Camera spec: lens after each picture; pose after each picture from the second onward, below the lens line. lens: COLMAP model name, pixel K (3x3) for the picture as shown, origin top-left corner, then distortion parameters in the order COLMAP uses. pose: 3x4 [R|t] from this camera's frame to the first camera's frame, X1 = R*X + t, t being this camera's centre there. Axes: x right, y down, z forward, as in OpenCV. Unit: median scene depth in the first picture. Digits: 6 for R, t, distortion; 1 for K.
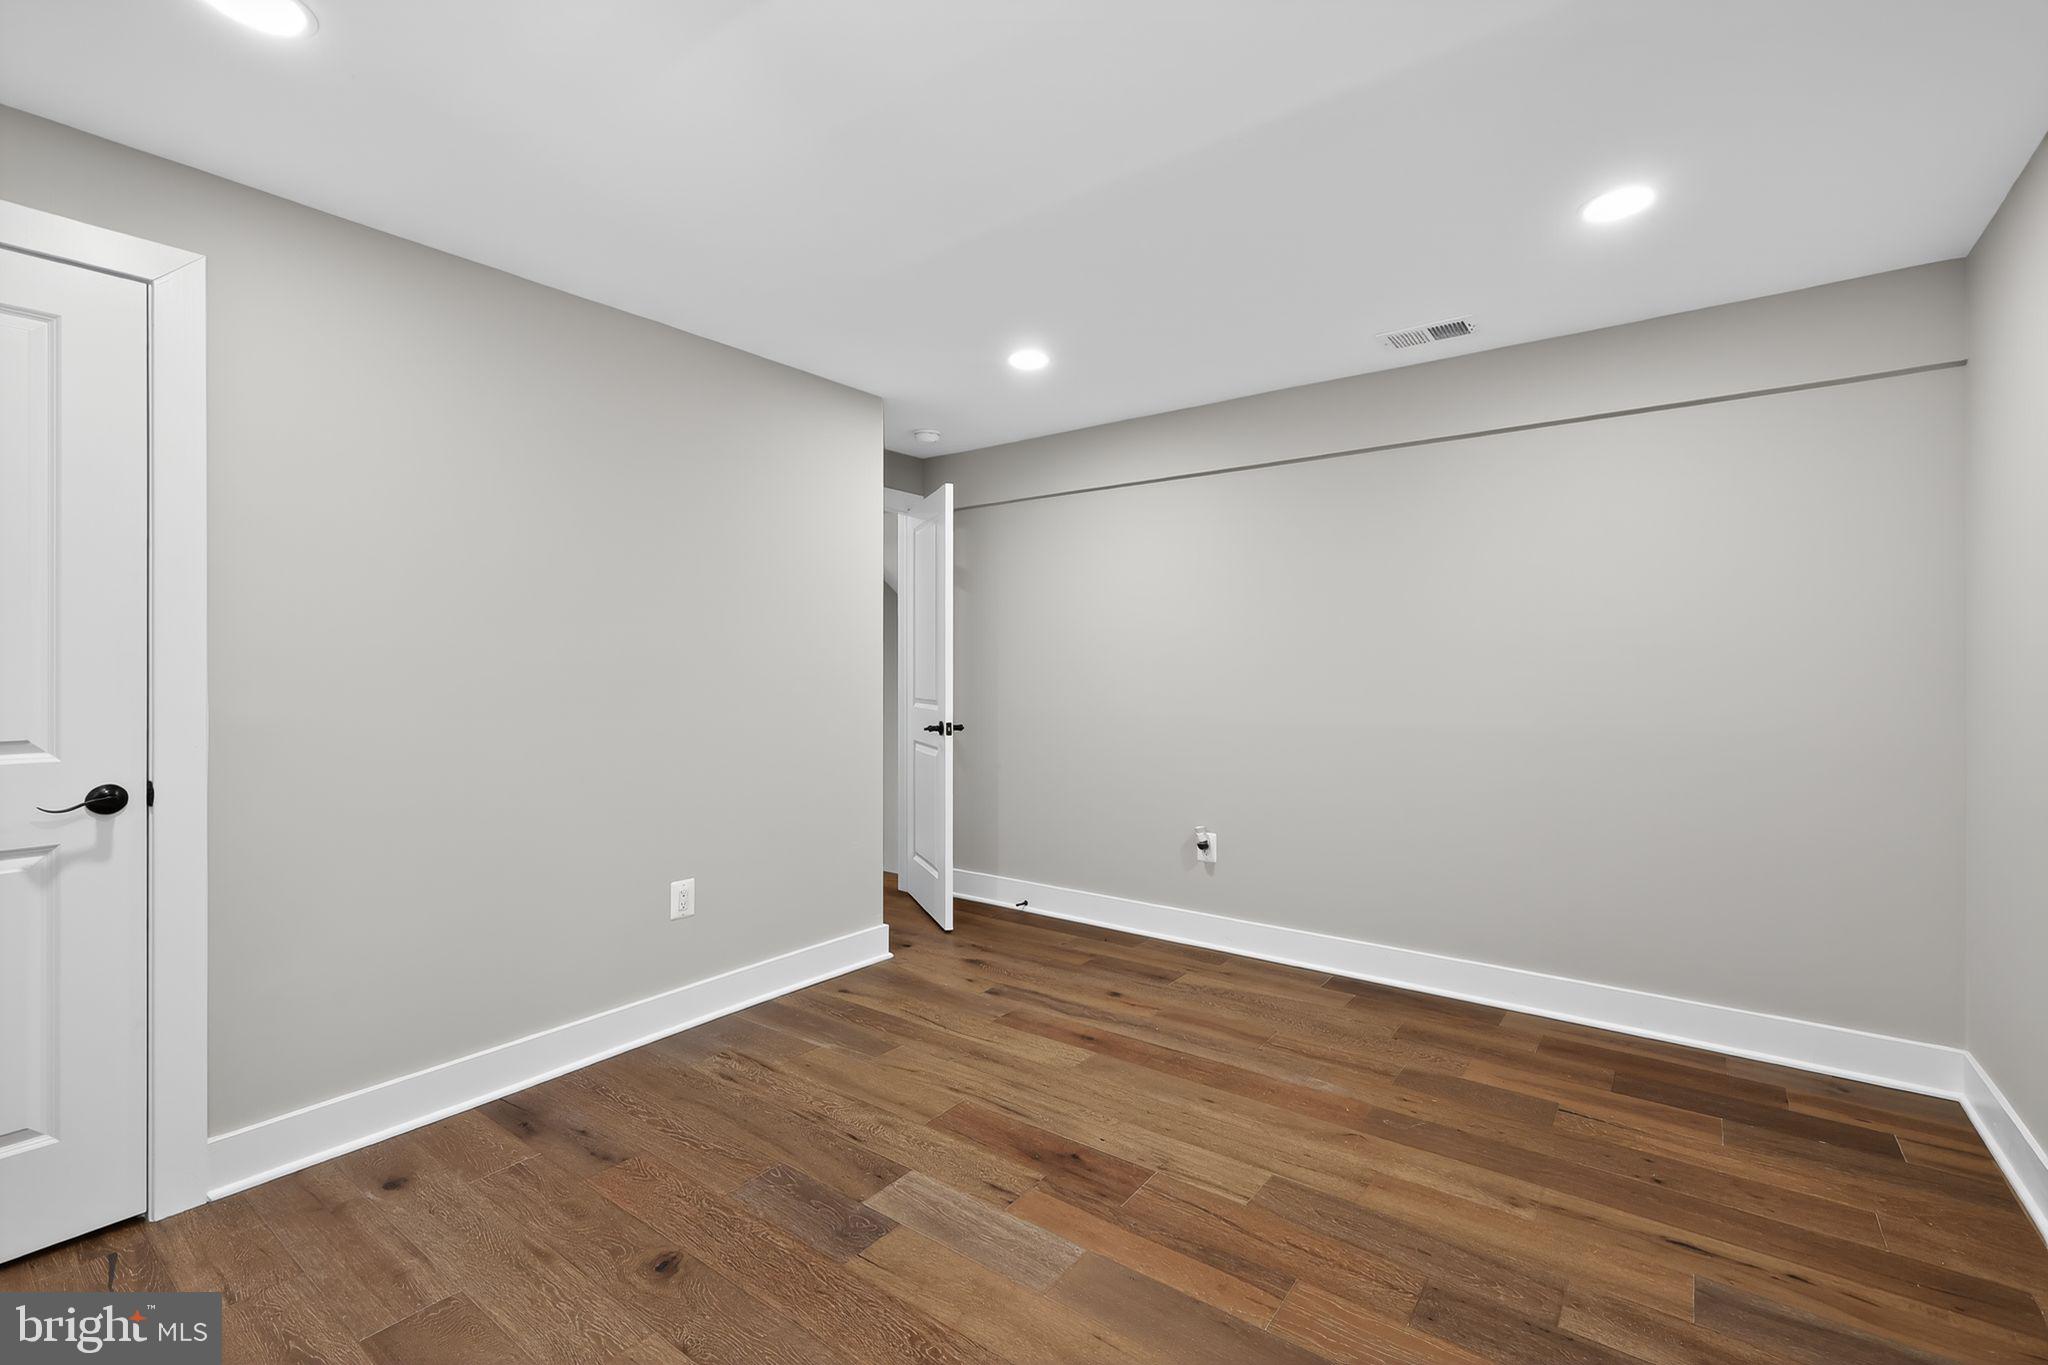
lens RADIAL K [[887.9, 0, 1023.8], [0, 887.9, 675.0], [0, 0, 1]] dist [-0.000036, -0.000131]
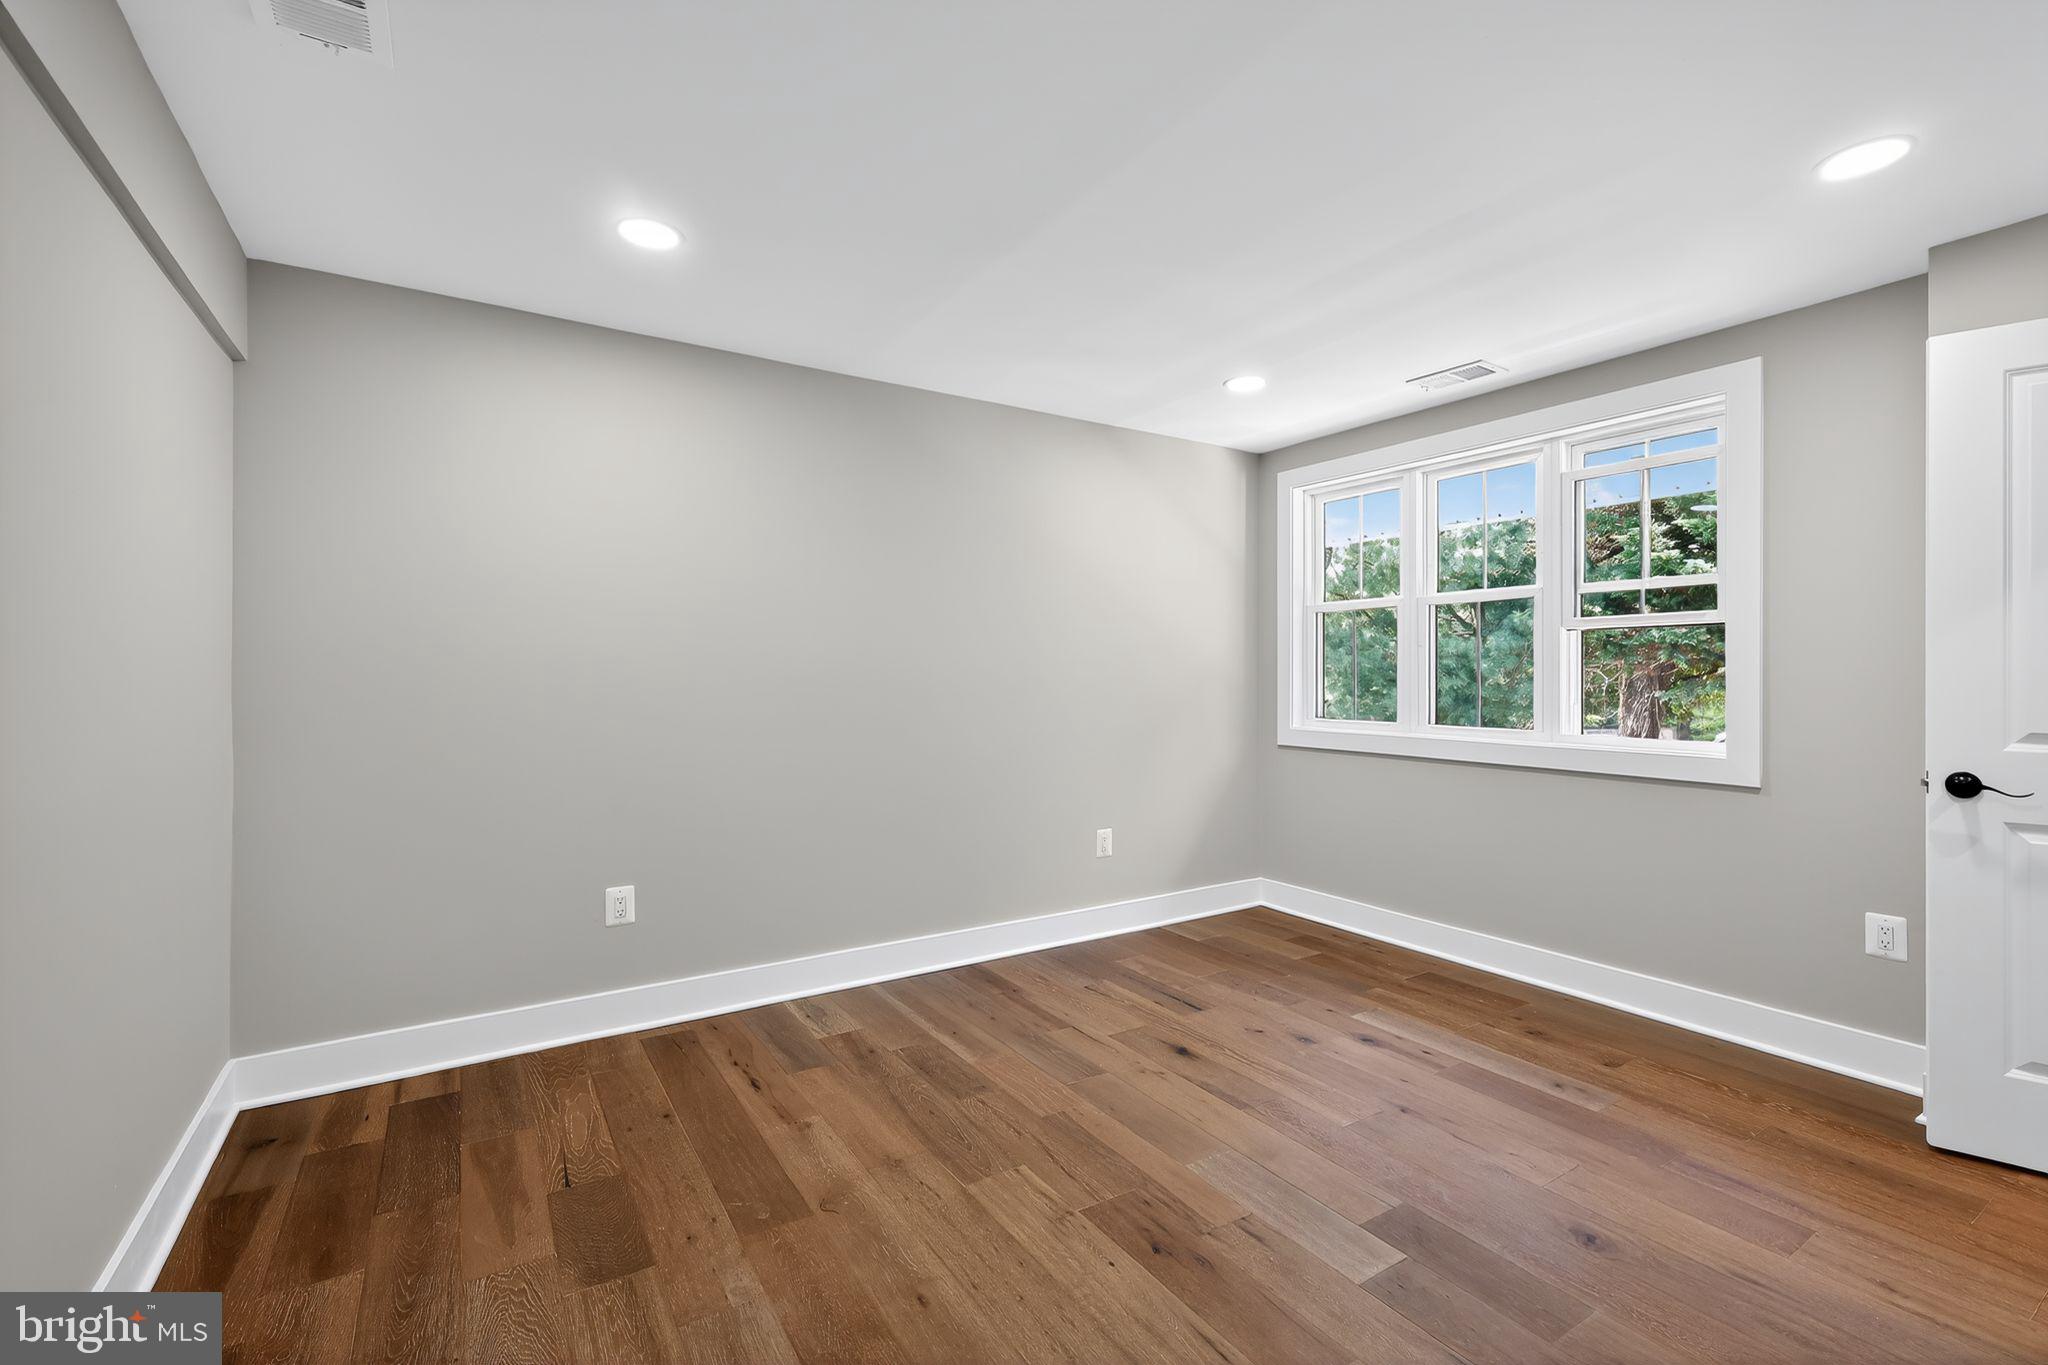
lens RADIAL K [[887.9, 0, 1024.8], [0, 887.9, 674.4], [0, 0, 1]] dist [-0.000036, -0.000131]
pose [[-0.935313, -0.003782, 0.353802, -0.124134], [-0.000138, 0.999947, 0.010326, -0.015864], [-0.353822, 0.009609, -0.935263, 1.848041]]
